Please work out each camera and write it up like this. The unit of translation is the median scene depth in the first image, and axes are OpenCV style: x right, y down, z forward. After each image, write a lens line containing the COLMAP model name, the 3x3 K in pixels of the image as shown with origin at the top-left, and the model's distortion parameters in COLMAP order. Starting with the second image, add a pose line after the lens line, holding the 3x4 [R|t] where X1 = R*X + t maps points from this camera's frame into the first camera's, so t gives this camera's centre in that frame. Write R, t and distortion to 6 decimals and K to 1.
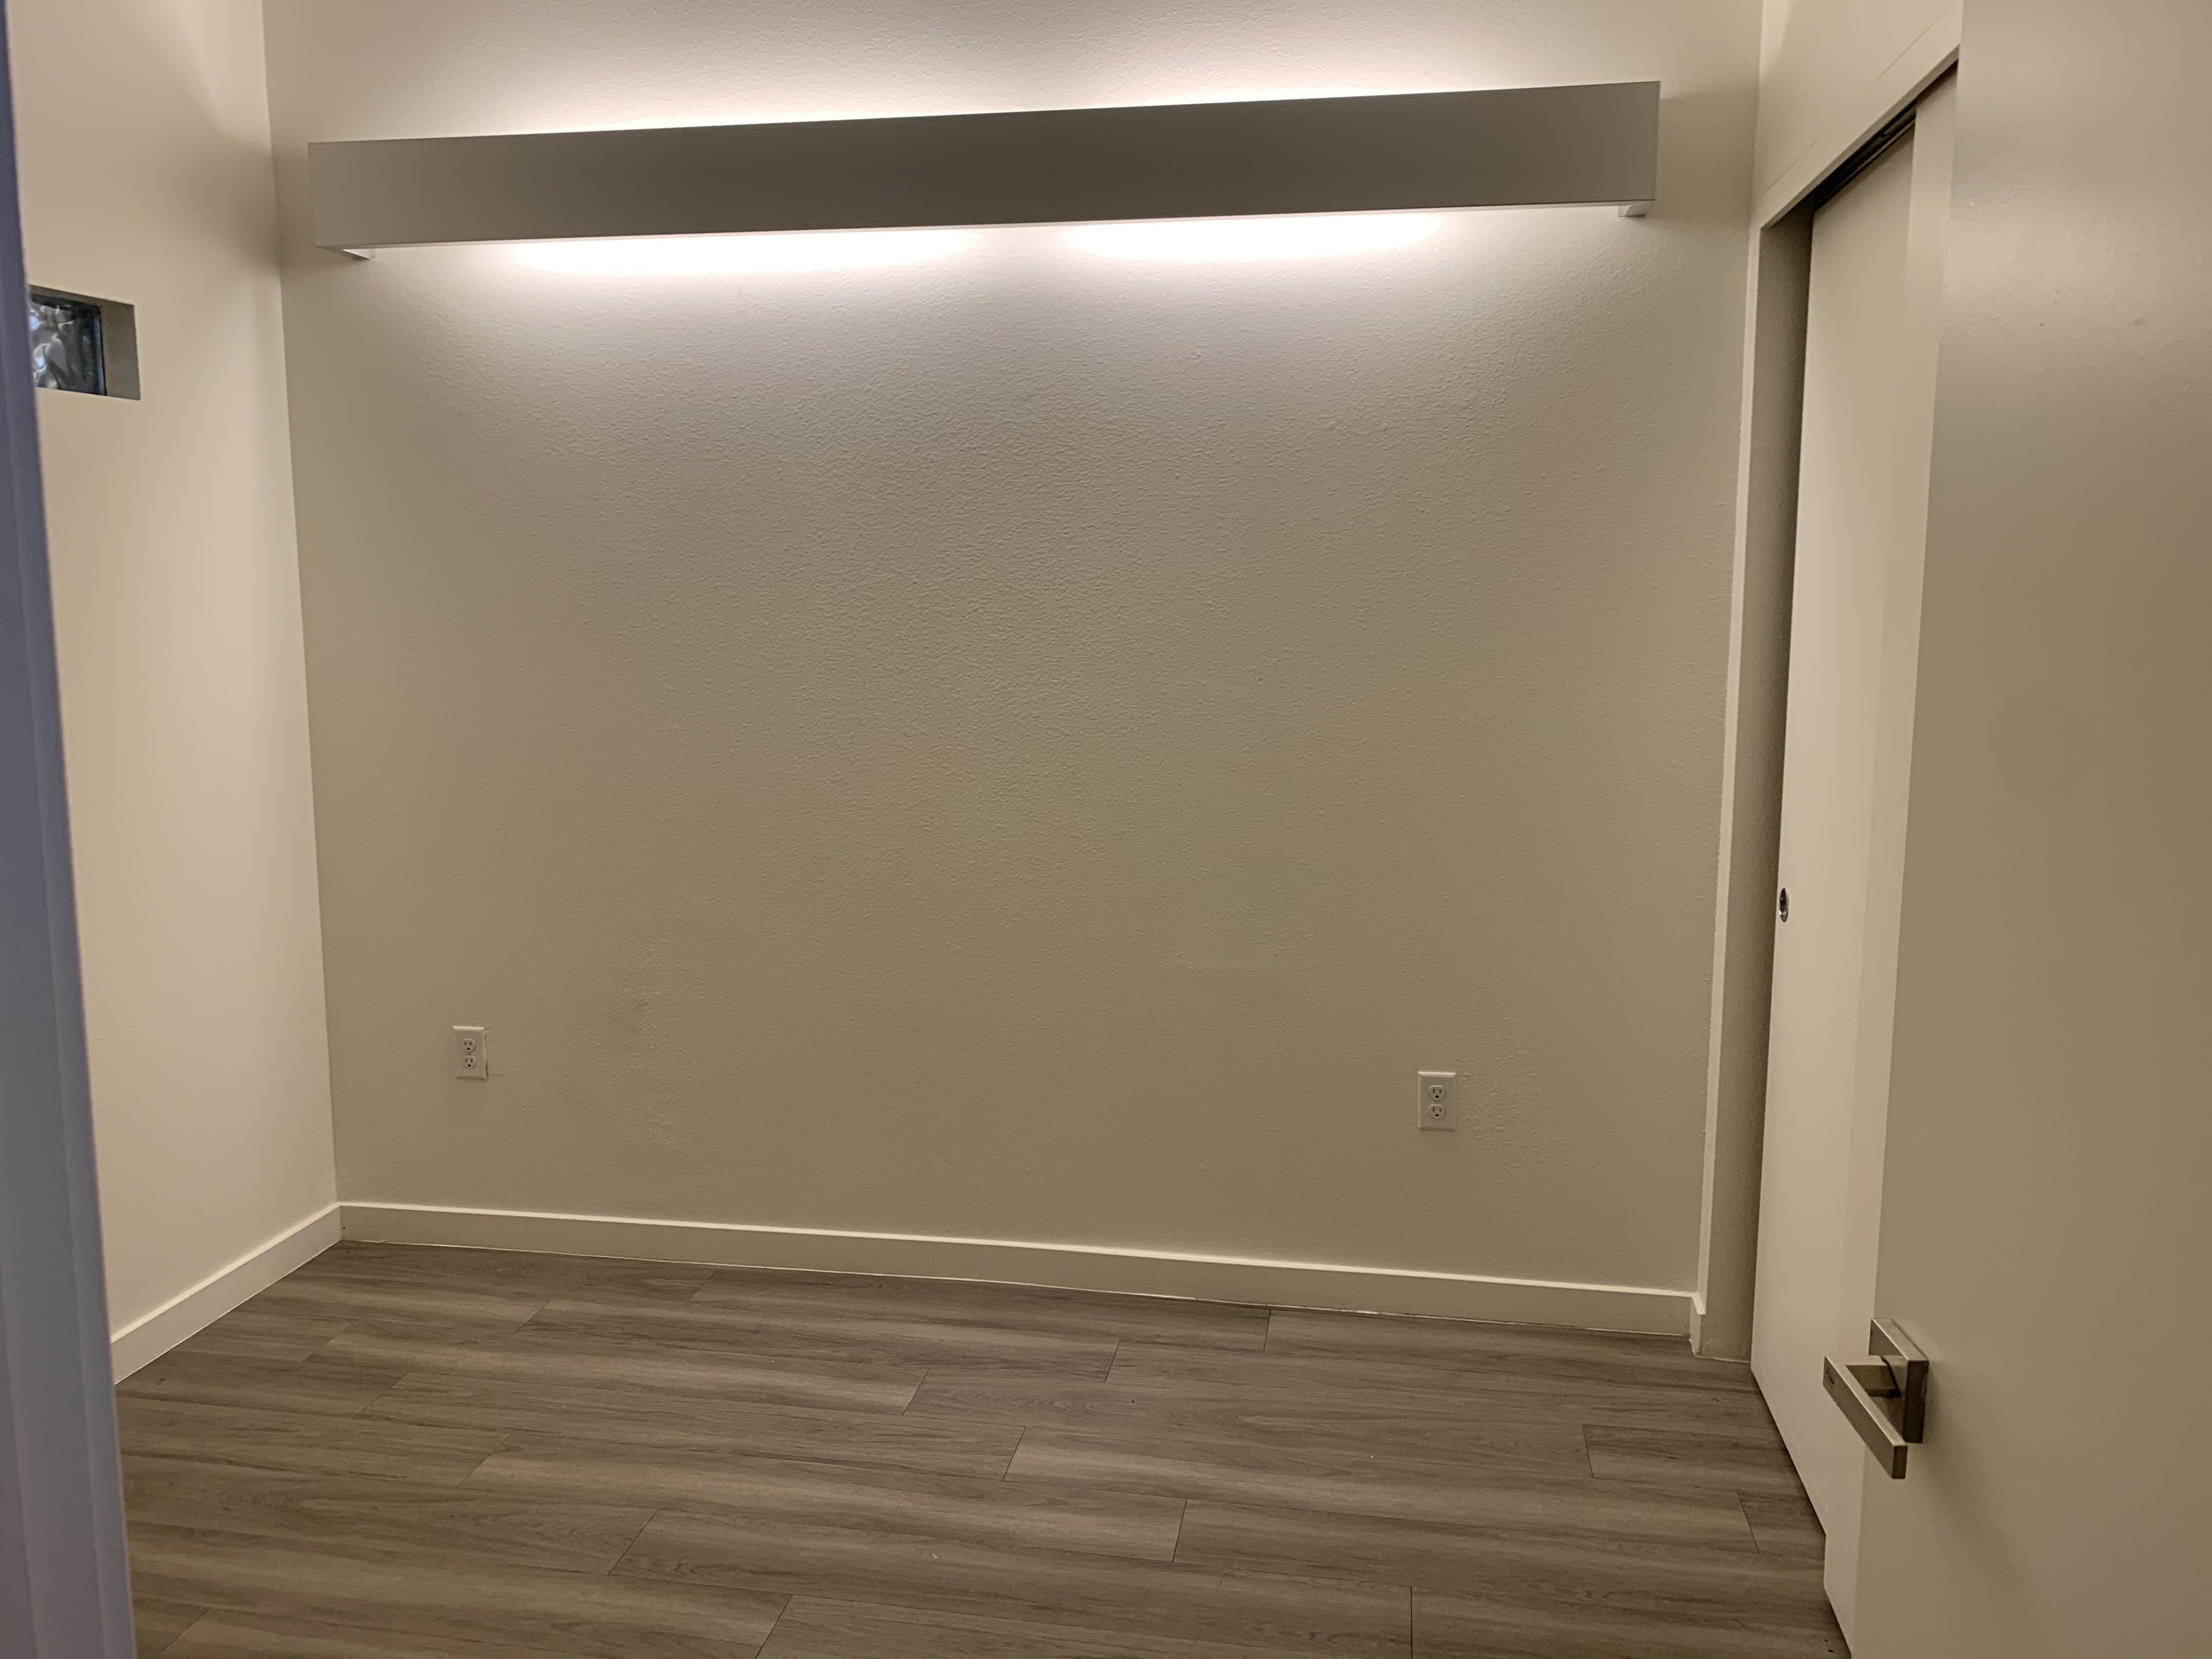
lens RADIAL K [[1665.4, 0, 1105.0], [0, 1665.4, 793.7], [0, 0, 1]] dist [0.076180, -0.081941]
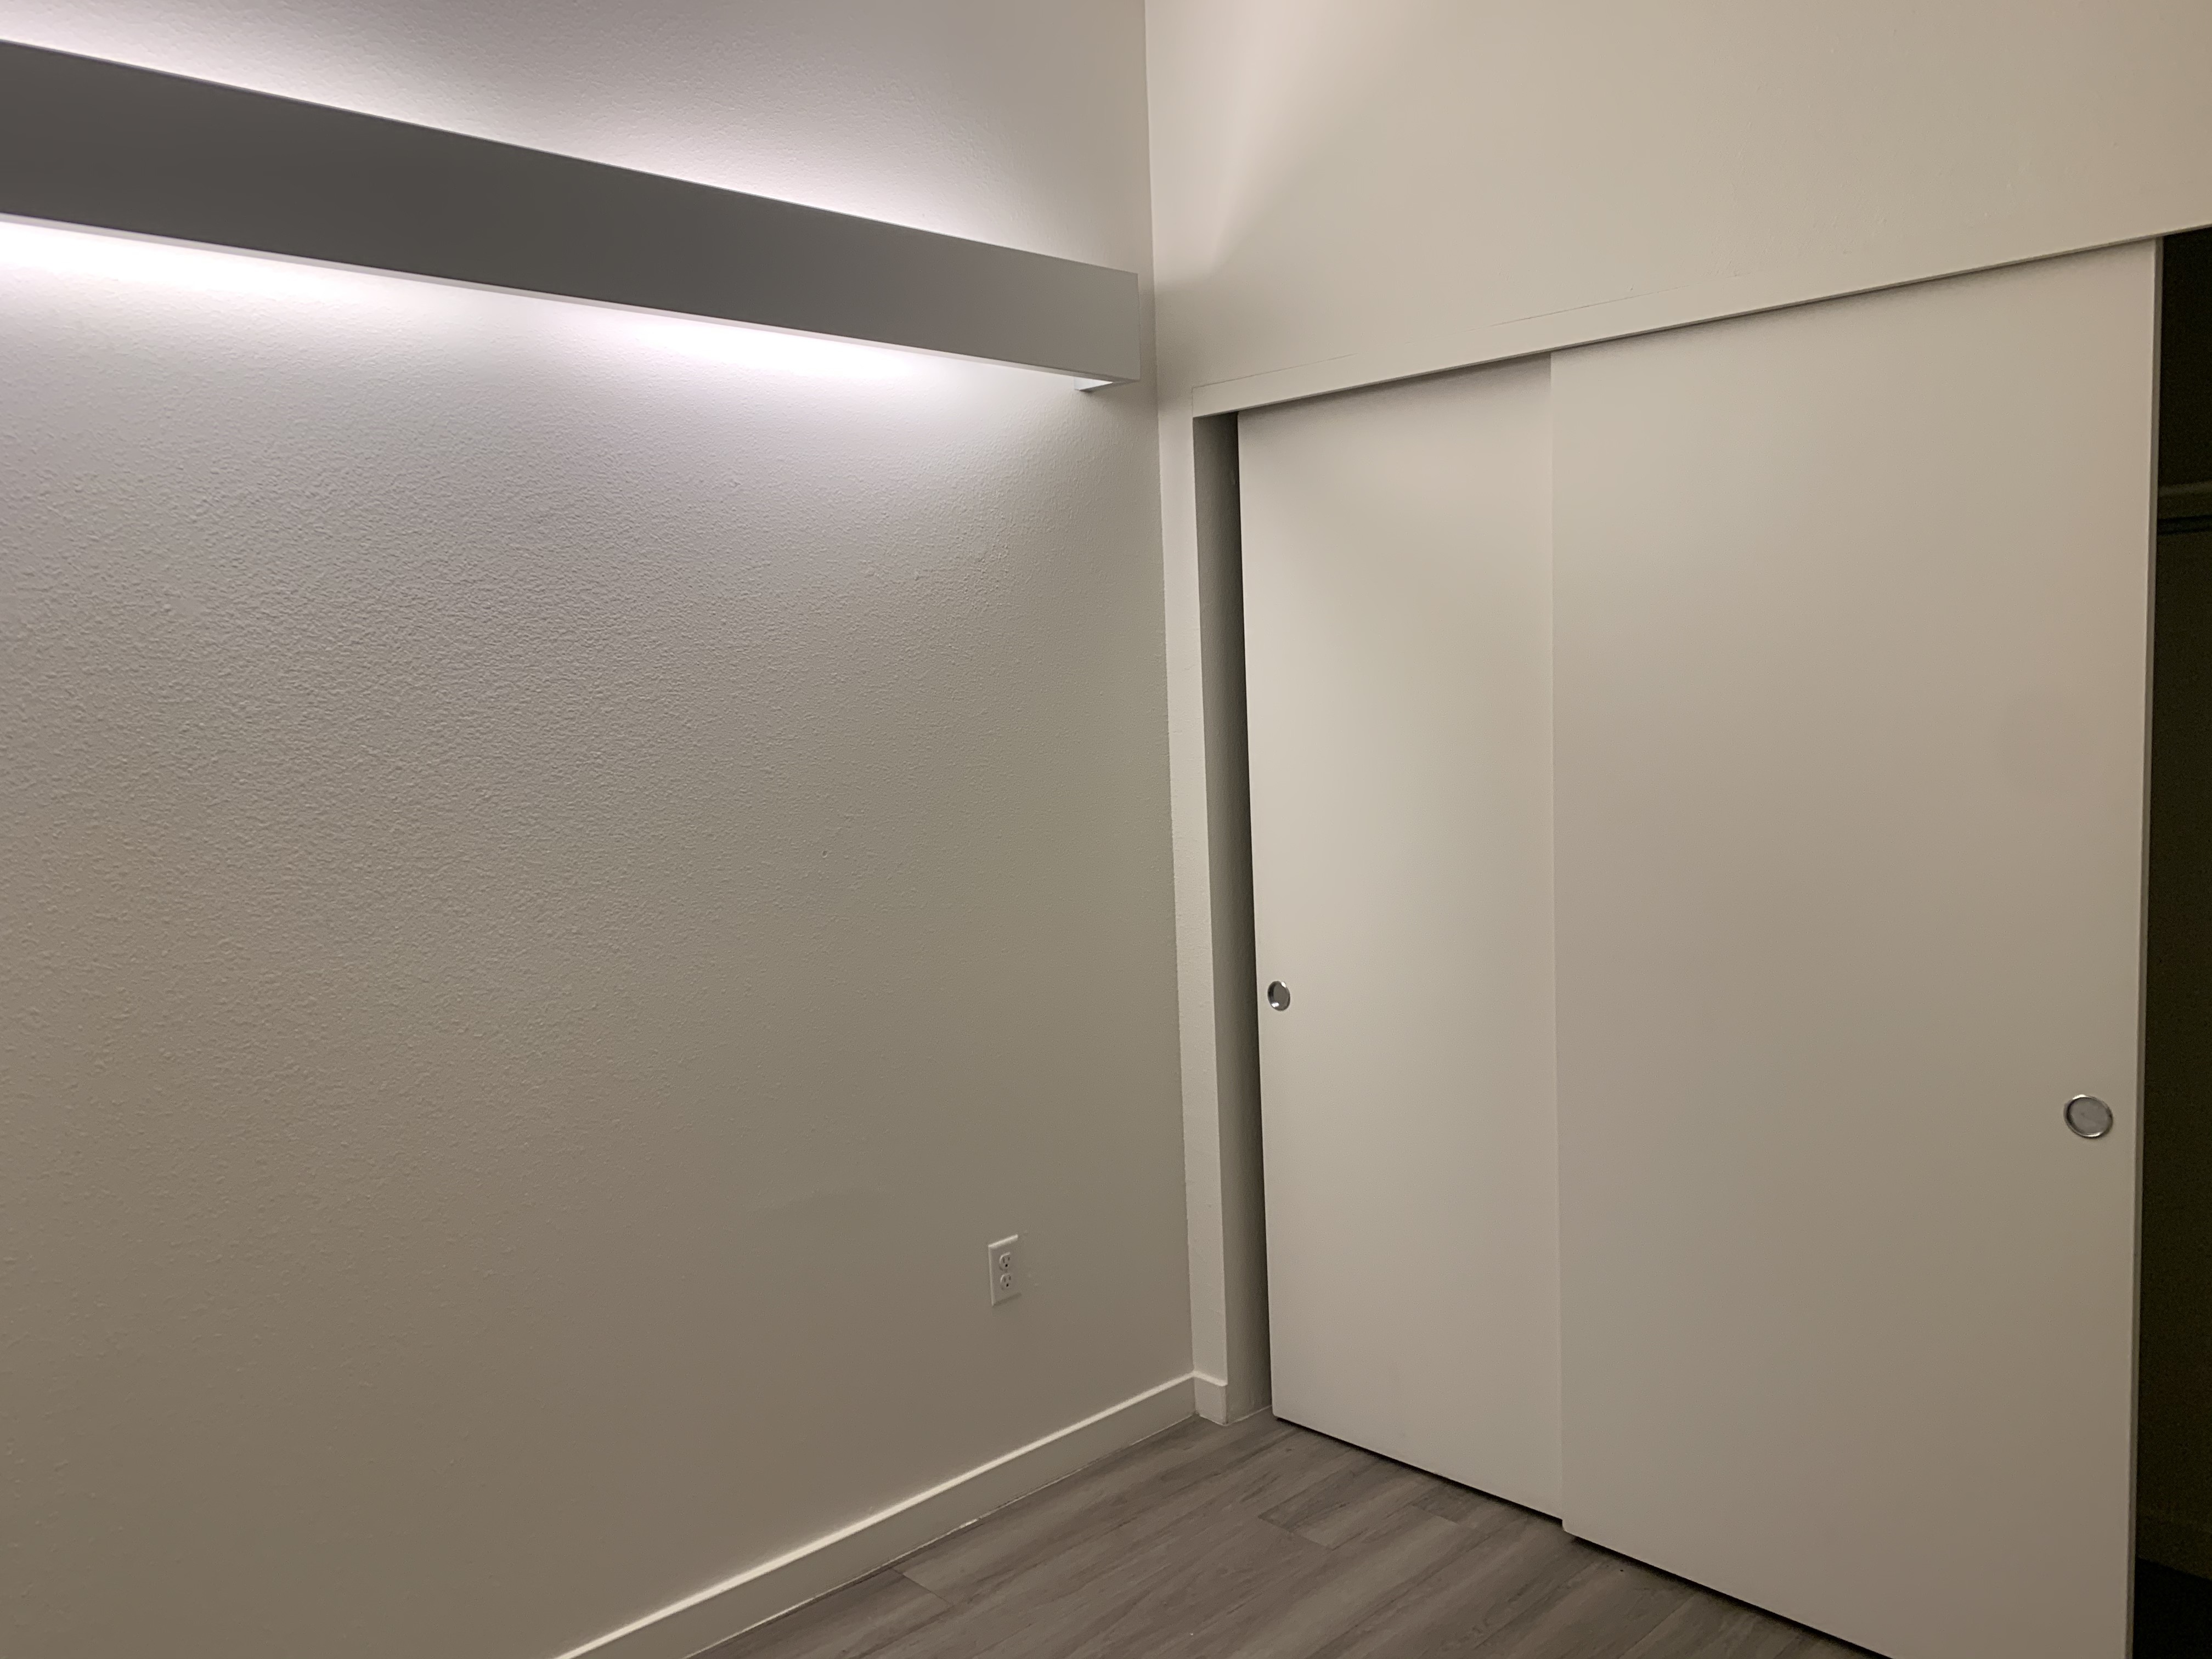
lens RADIAL K [[1692.4, 0, 1106.0], [0, 1692.4, 829.5], [0, 0, 1]] dist [0.059387, -0.076971]
pose [[0.596082, -0.091150, 0.797733, -0.526091], [0.142521, 0.989770, 0.006599, -0.065062], [-0.790173, 0.109760, 0.602975, 0.344686]]
